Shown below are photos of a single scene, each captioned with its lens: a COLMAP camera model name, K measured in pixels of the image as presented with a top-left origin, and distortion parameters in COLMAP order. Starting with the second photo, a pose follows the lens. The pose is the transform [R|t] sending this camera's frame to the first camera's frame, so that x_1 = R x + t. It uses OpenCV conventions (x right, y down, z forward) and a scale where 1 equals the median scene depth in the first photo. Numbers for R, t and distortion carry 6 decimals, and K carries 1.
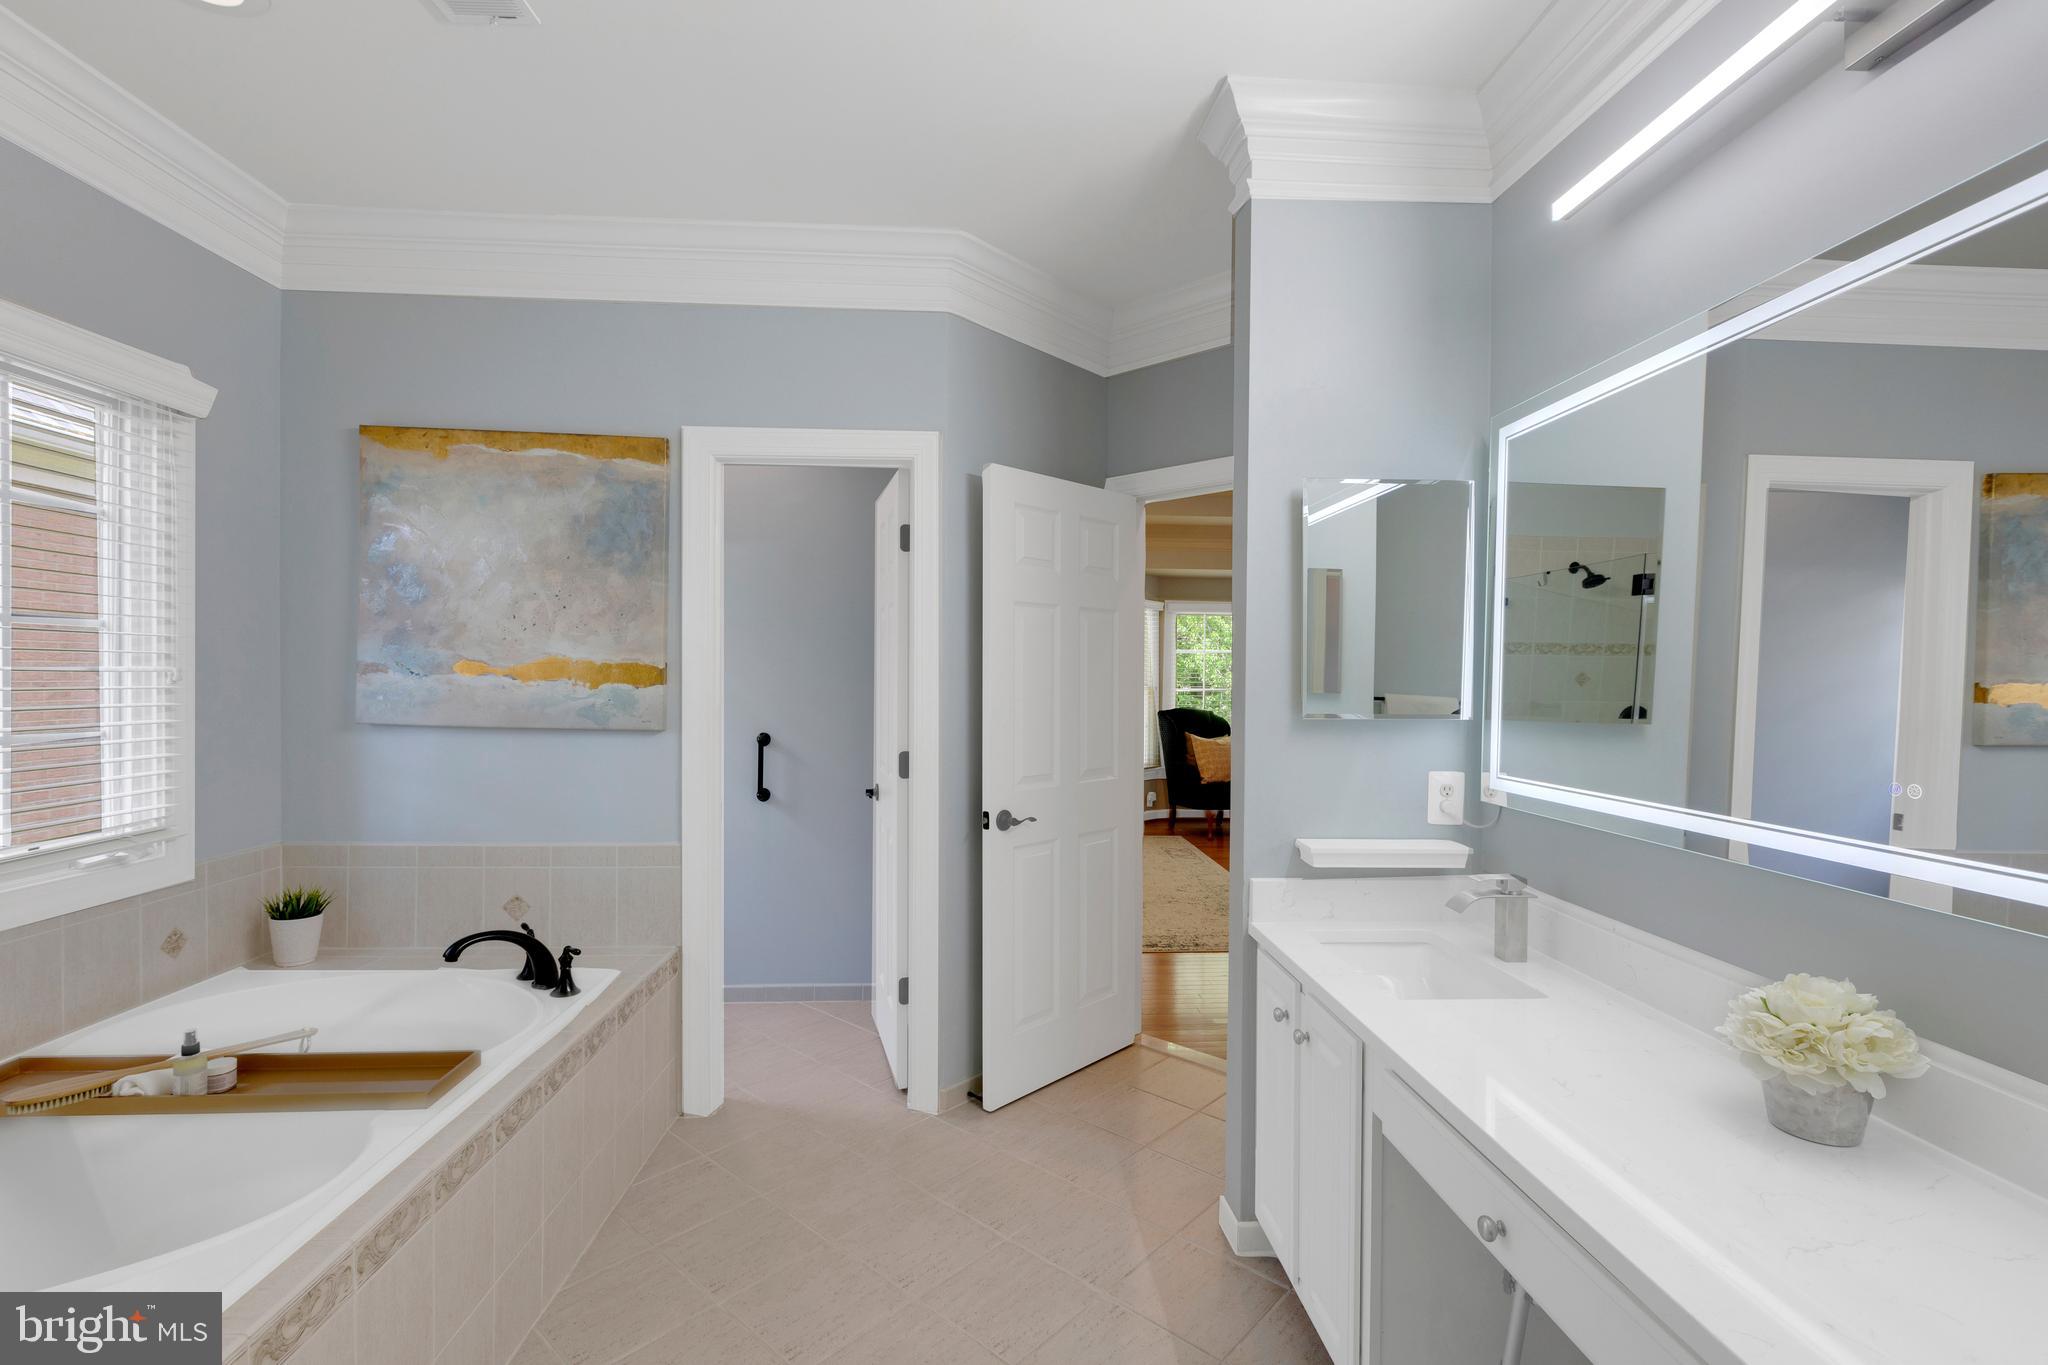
lens RADIAL K [[922.6, 0, 1019.9], [0, 922.6, 690.9], [0, 0, 1]] dist [0.003860, -0.001019]
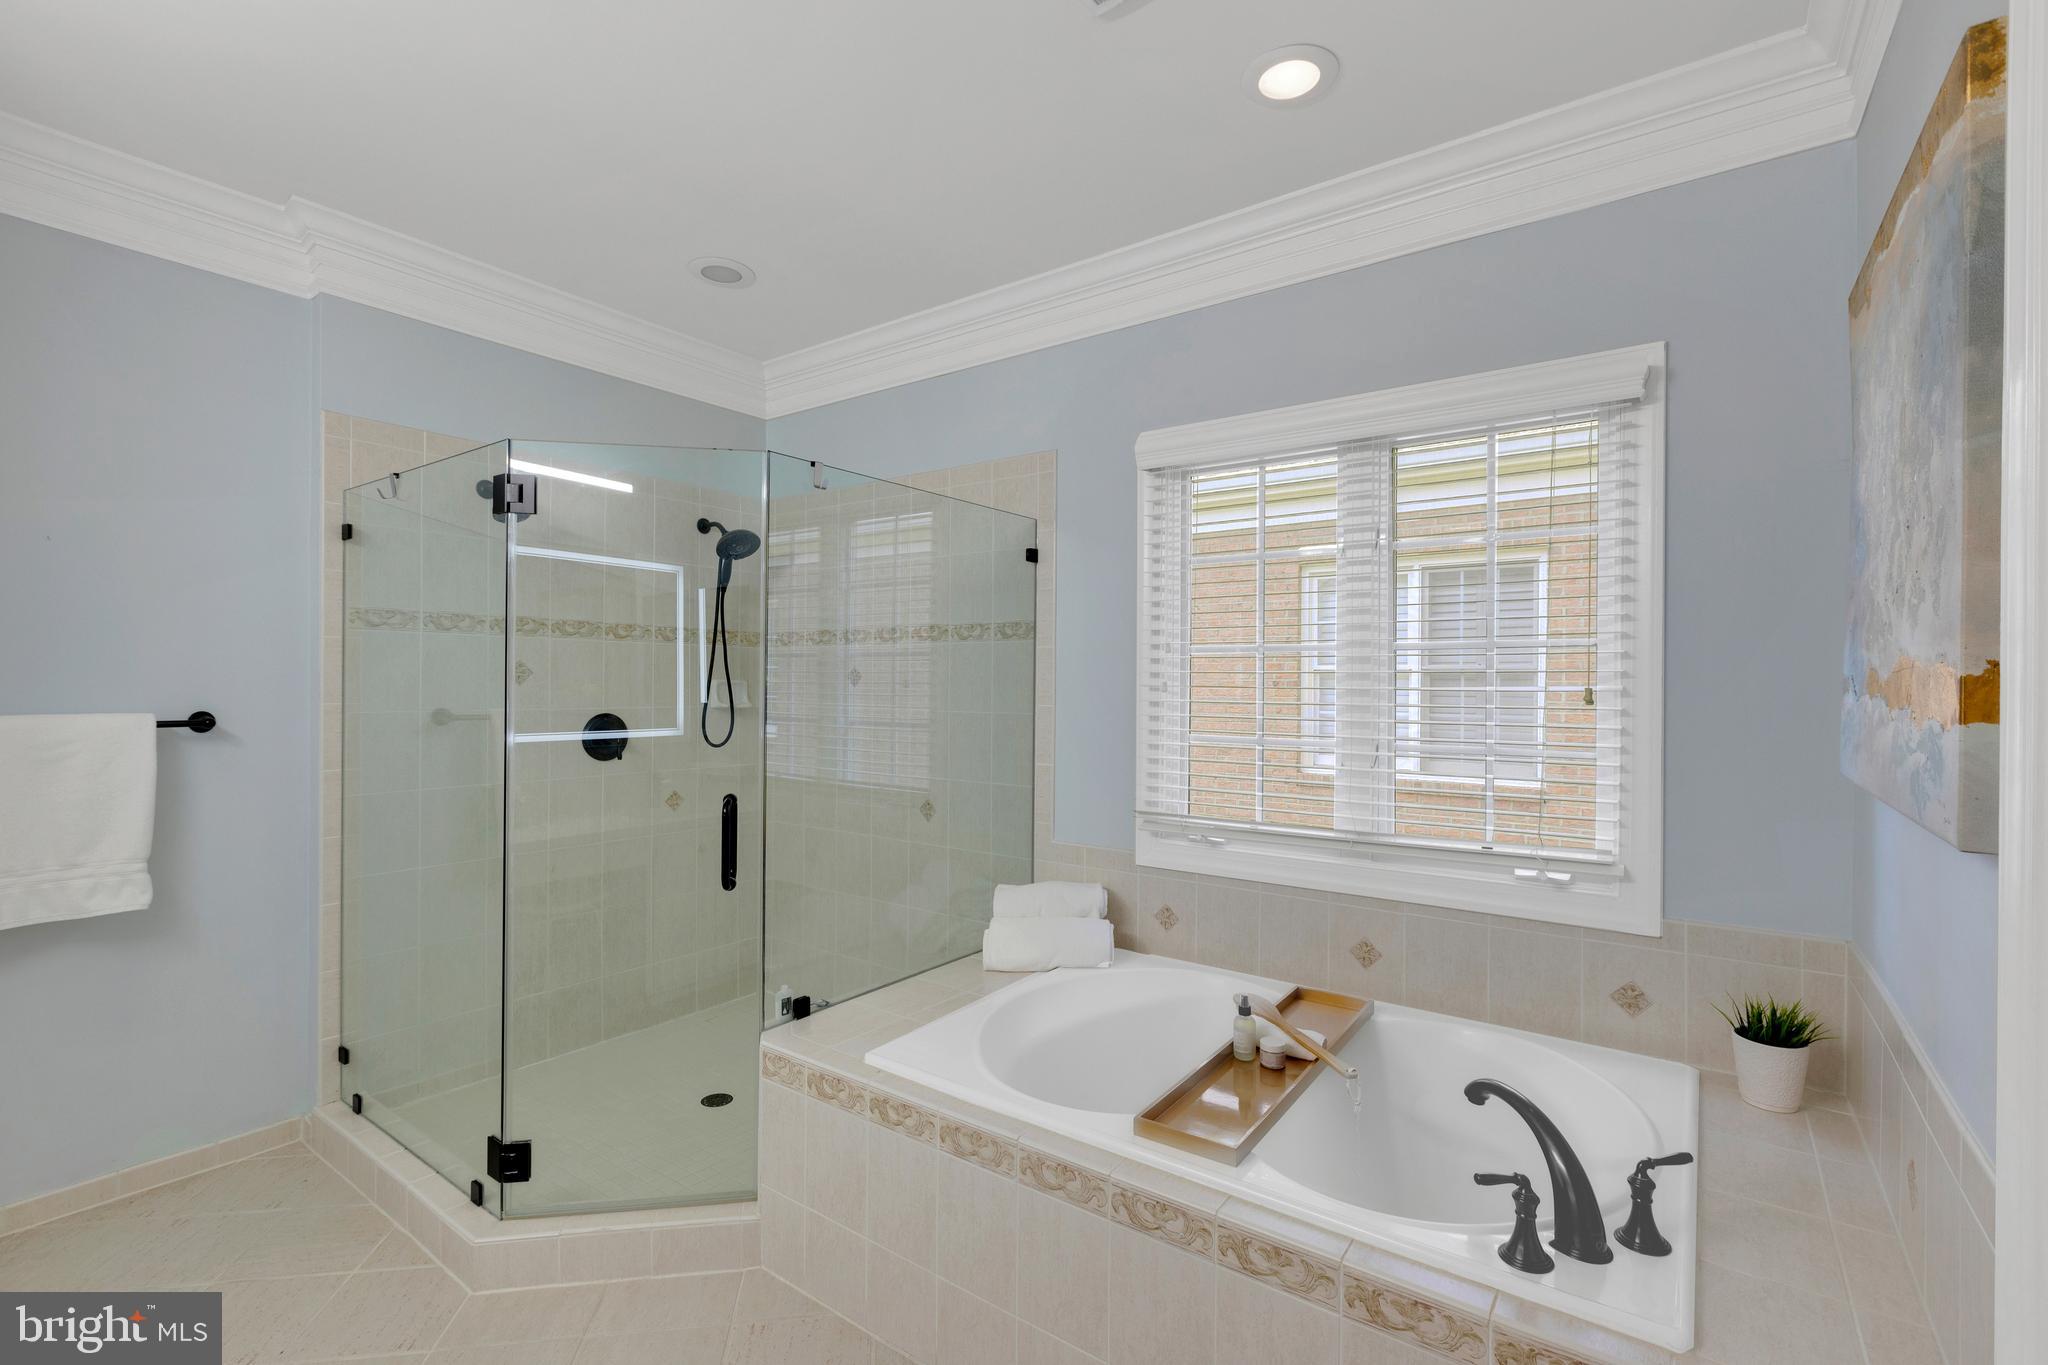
lens RADIAL K [[922.6, 0, 1024.1], [0, 922.6, 680.3], [0, 0, 1]] dist [0.003860, -0.001019]
pose [[-0.631164, -0.009085, -0.775596, 0.156817], [-0.012704, 0.999918, -0.001374, -0.028252], [0.775545, 0.008985, -0.631228, 1.115630]]
